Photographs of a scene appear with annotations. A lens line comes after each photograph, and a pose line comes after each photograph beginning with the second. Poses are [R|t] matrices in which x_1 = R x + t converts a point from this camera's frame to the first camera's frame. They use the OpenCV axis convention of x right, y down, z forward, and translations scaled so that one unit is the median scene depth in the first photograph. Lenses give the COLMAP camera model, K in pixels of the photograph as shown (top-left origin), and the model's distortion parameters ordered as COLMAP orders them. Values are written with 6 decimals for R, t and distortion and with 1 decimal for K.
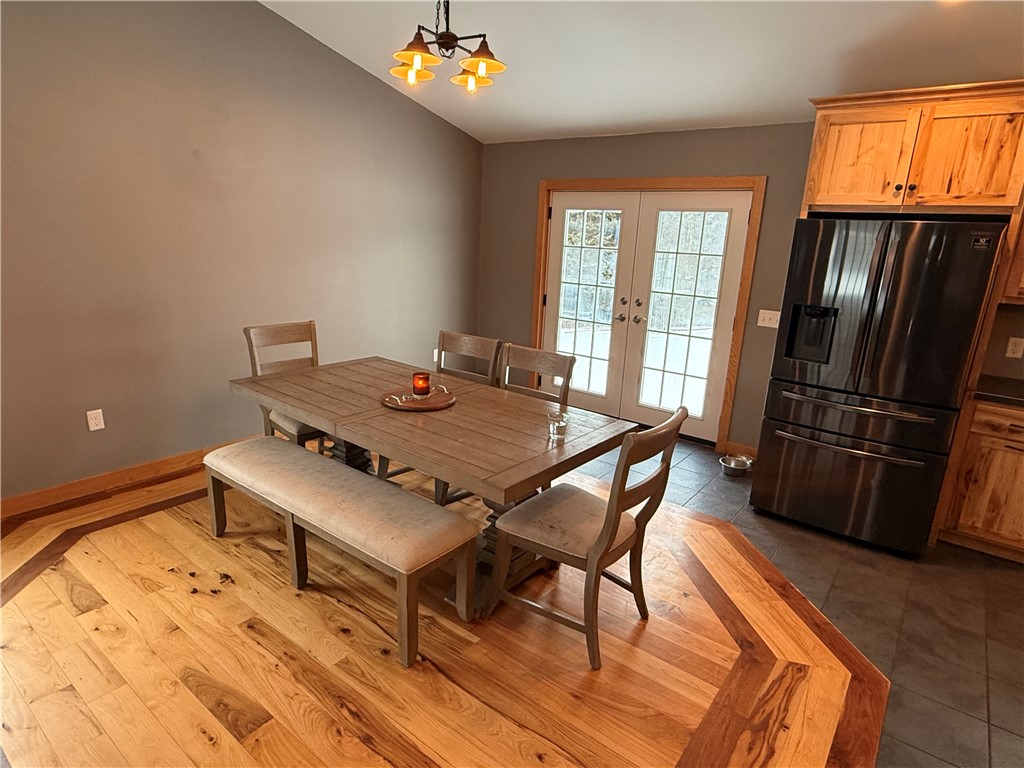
lens RADIAL K [[577.1, 0, 512.0], [0, 577.1, 389.6], [0, 0, 1]] dist [0.002641, -0.003370]
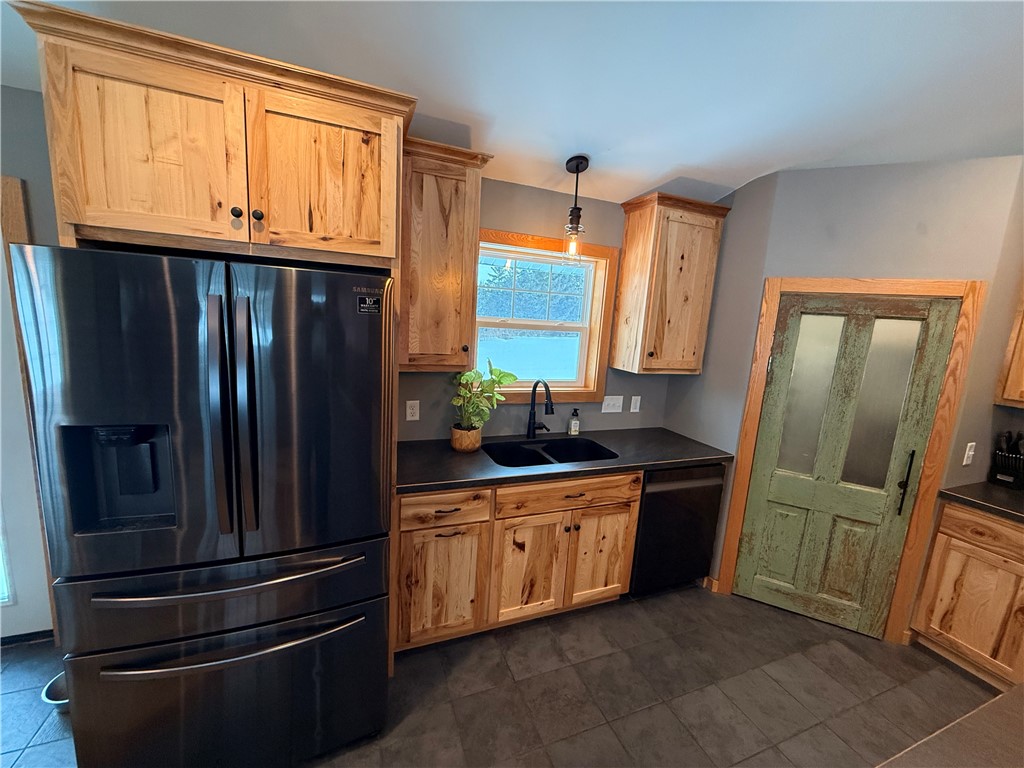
lens RADIAL K [[409.0, 0, 508.7], [0, 409.0, 384.4], [0, 0, 1]] dist [-0.001637, 0.000574]
pose [[0.515915, -0.147981, 0.843761, 0.429246], [0.187806, 0.980543, 0.057137, -0.141854], [-0.835799, 0.128986, 0.533669, 0.554308]]
